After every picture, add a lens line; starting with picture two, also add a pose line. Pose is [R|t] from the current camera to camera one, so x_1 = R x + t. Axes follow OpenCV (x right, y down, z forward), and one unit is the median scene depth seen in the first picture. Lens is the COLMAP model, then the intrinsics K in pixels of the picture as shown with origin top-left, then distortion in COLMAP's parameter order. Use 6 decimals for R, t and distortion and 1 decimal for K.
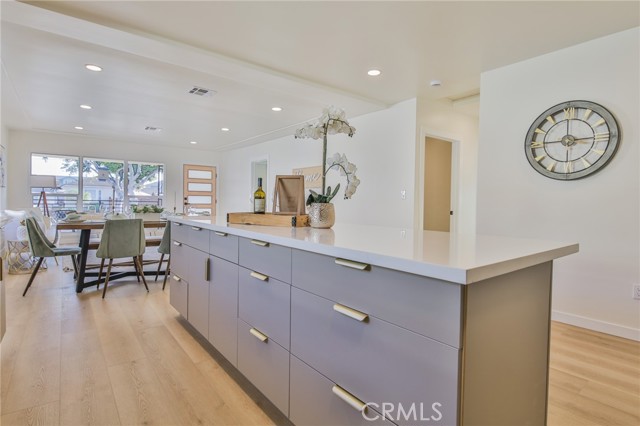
lens RADIAL K [[316.3, 0, 319.1], [0, 316.3, 210.6], [0, 0, 1]] dist [0.001726, 0.000242]
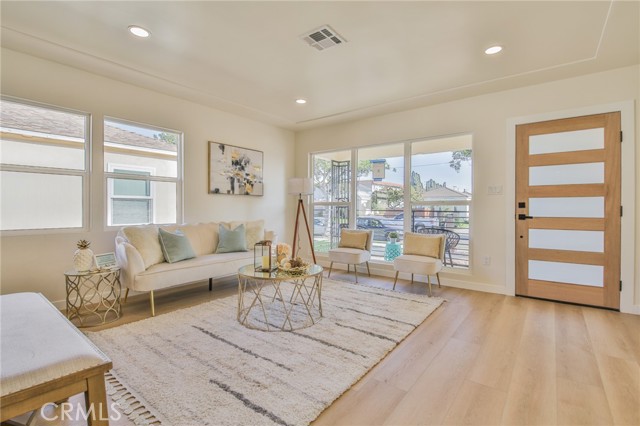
lens RADIAL K [[296.0, 0, 318.8], [0, 296.0, 210.2], [0, 0, 1]] dist [-0.005406, -0.001229]
pose [[0.229177, -0.001754, -0.973383, -0.094391], [-0.020106, 0.999776, -0.006536, -0.022626], [0.973177, 0.021069, 0.229090, 0.638627]]
